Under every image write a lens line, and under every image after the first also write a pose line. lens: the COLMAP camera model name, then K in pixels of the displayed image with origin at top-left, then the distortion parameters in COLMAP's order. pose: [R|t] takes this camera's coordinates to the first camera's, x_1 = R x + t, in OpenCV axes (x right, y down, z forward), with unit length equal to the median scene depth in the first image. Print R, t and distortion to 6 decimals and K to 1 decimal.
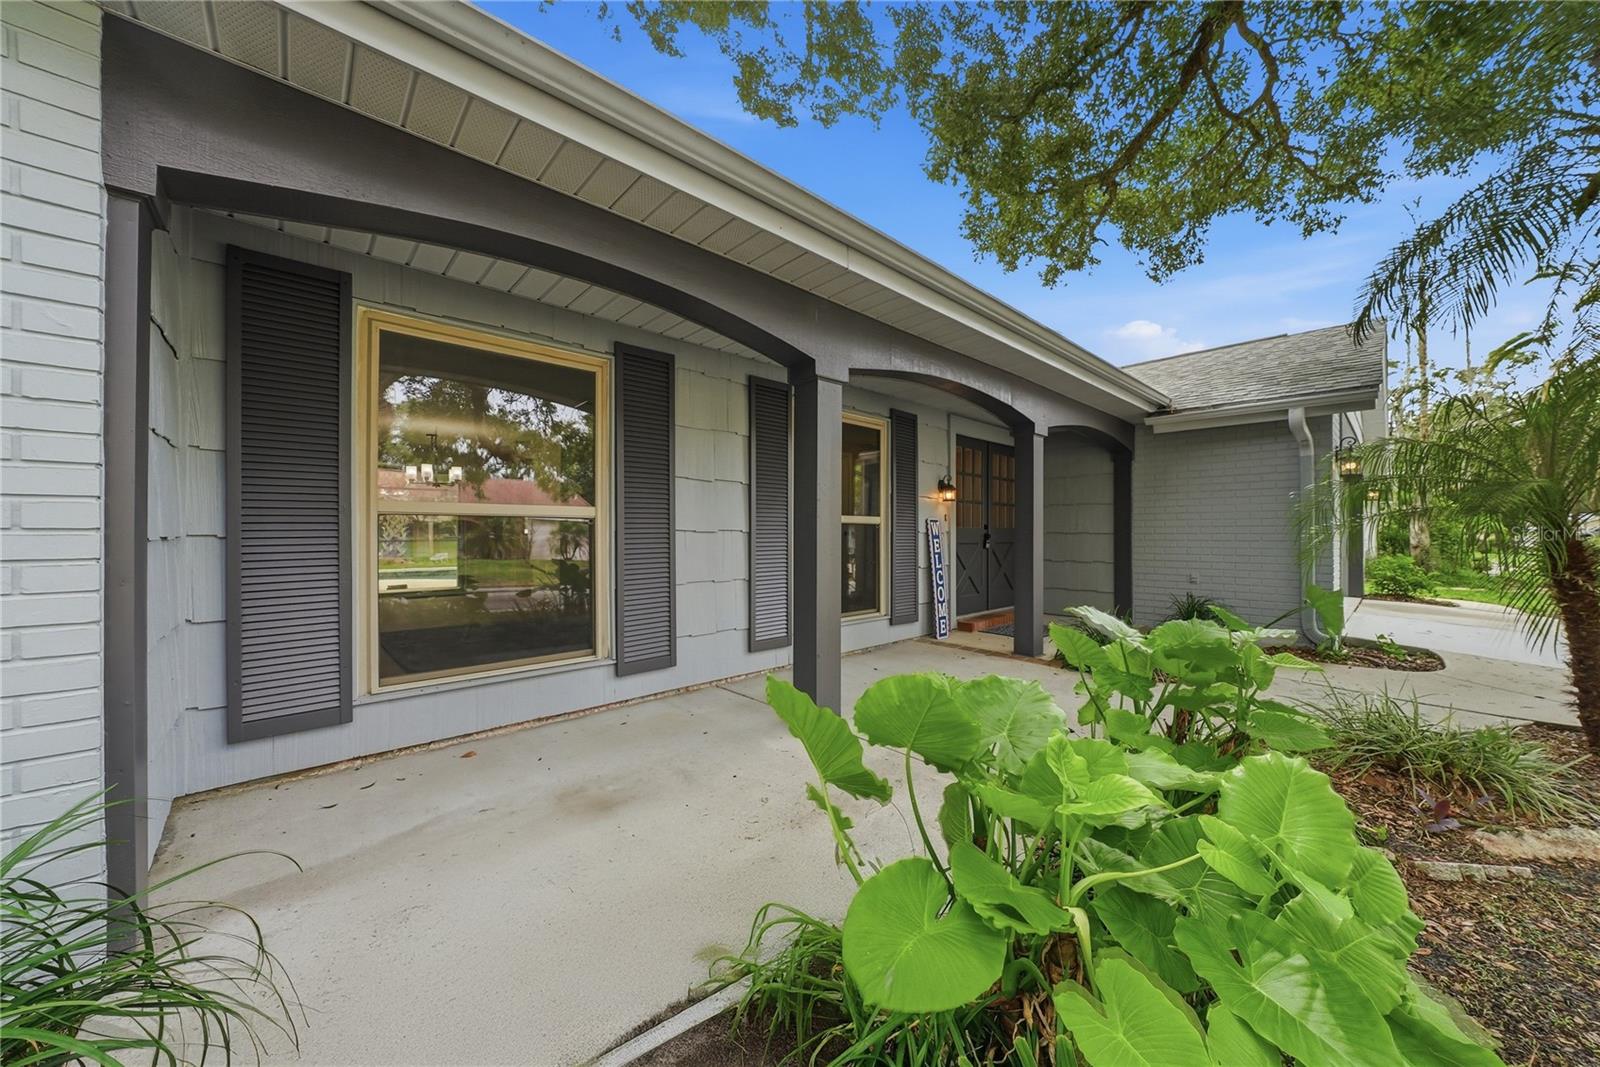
lens RADIAL K [[566.2, 0, 807.7], [0, 566.2, 538.2], [0, 0, 1]] dist [-0.015416, -0.000063]
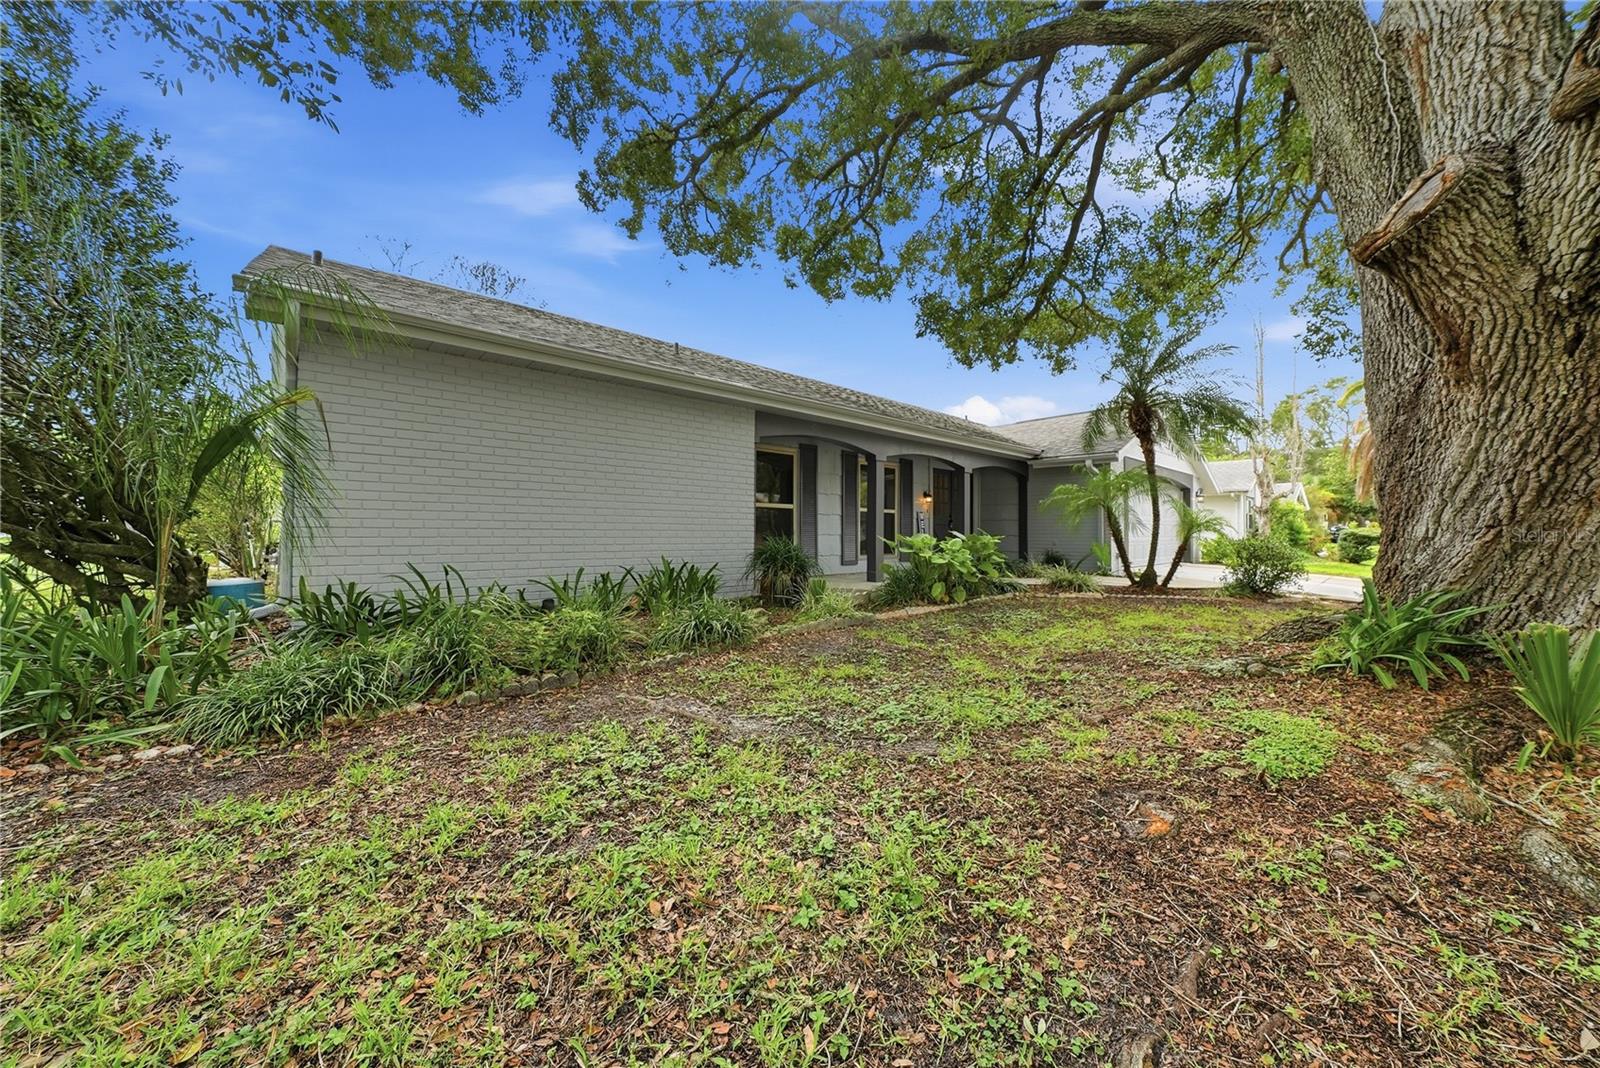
lens RADIAL K [[566.2, 0, 807.7], [0, 566.2, 538.7], [0, 0, 1]] dist [-0.015416, -0.000063]
pose [[0.999980, 0.004509, -0.004332, -0.169599], [-0.004487, 0.999977, 0.005165, 0.054831], [0.004355, -0.005145, 0.999977, -1.007170]]
